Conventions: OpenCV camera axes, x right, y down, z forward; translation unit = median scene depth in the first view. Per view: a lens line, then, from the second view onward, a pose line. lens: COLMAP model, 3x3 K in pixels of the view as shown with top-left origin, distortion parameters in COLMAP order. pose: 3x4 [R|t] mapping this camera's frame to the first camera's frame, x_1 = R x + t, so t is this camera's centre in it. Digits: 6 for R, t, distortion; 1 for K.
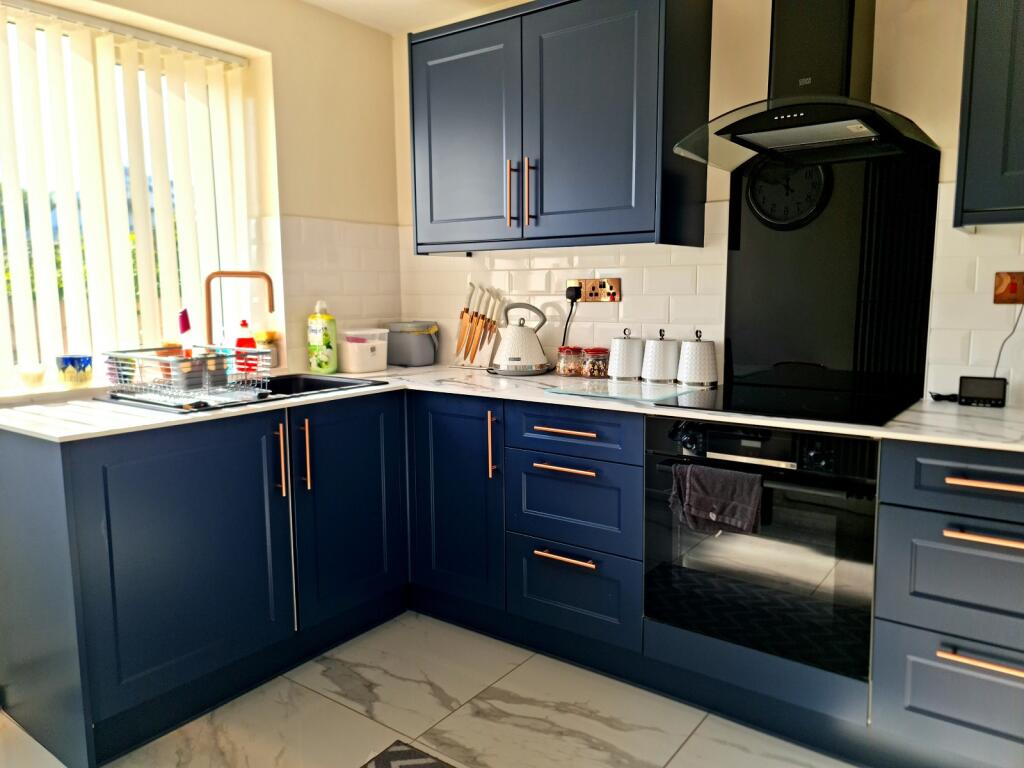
lens RADIAL K [[738.3, 0, 512.0], [0, 738.3, 384.0], [0, 0, 1]] dist [0.034440, -0.003106]
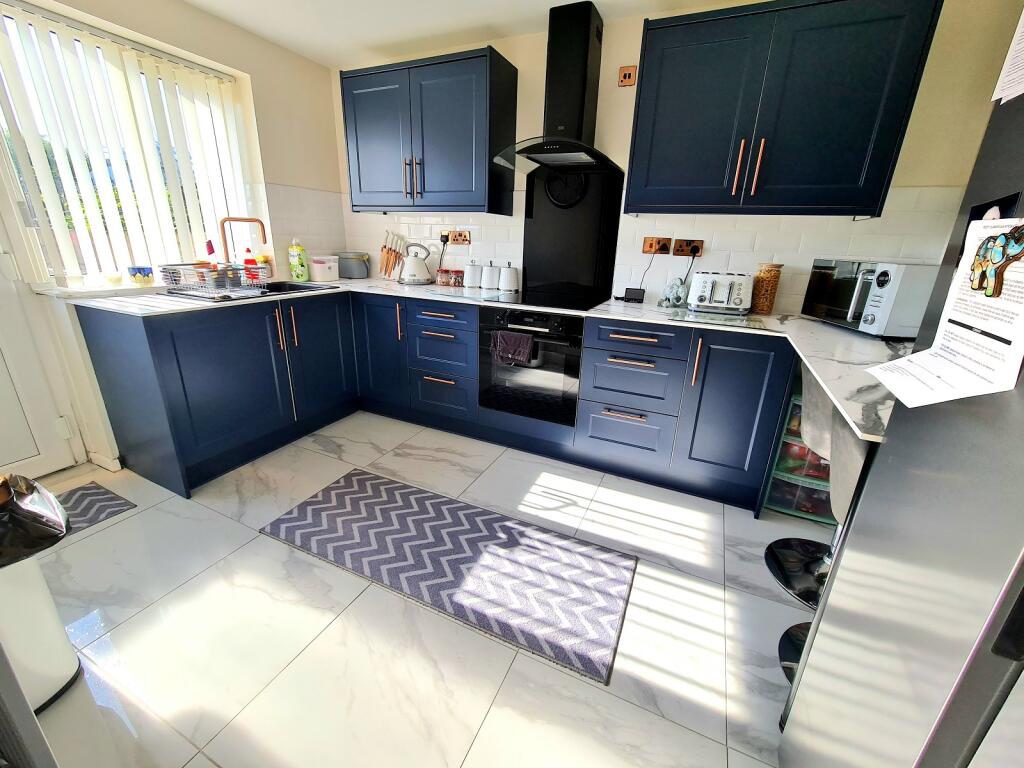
lens RADIAL K [[419.7, 0, 511.1], [0, 419.7, 380.2], [0, 0, 1]] dist [-0.014119, 0.005208]
pose [[0.979992, -0.025229, 0.197431, 0.035968], [-0.014874, 0.979878, 0.199042, 0.011831], [-0.198480, -0.197996, 0.959898, -0.103656]]
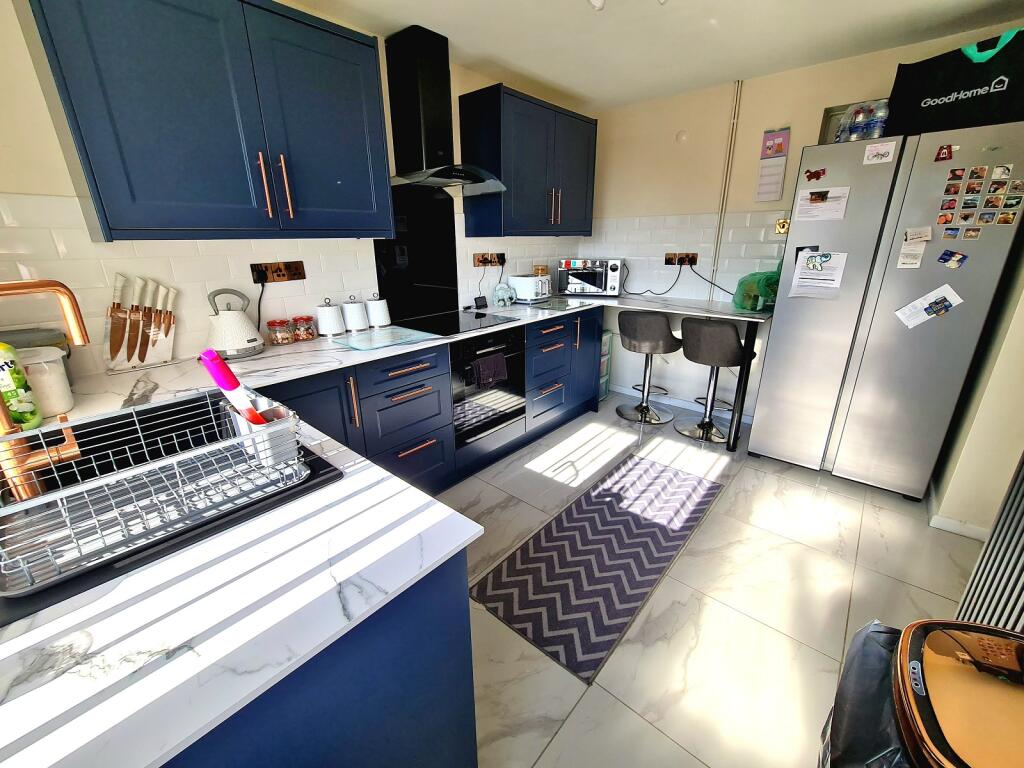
lens RADIAL K [[419.7, 0, 511.1], [0, 419.7, 380.2], [0, 0, 1]] dist [-0.014119, 0.005208]
pose [[0.088201, -0.312745, 0.945733, -0.663964], [0.134514, 0.944476, 0.299784, -0.130771], [-0.986979, 0.100773, 0.125372, 0.632064]]
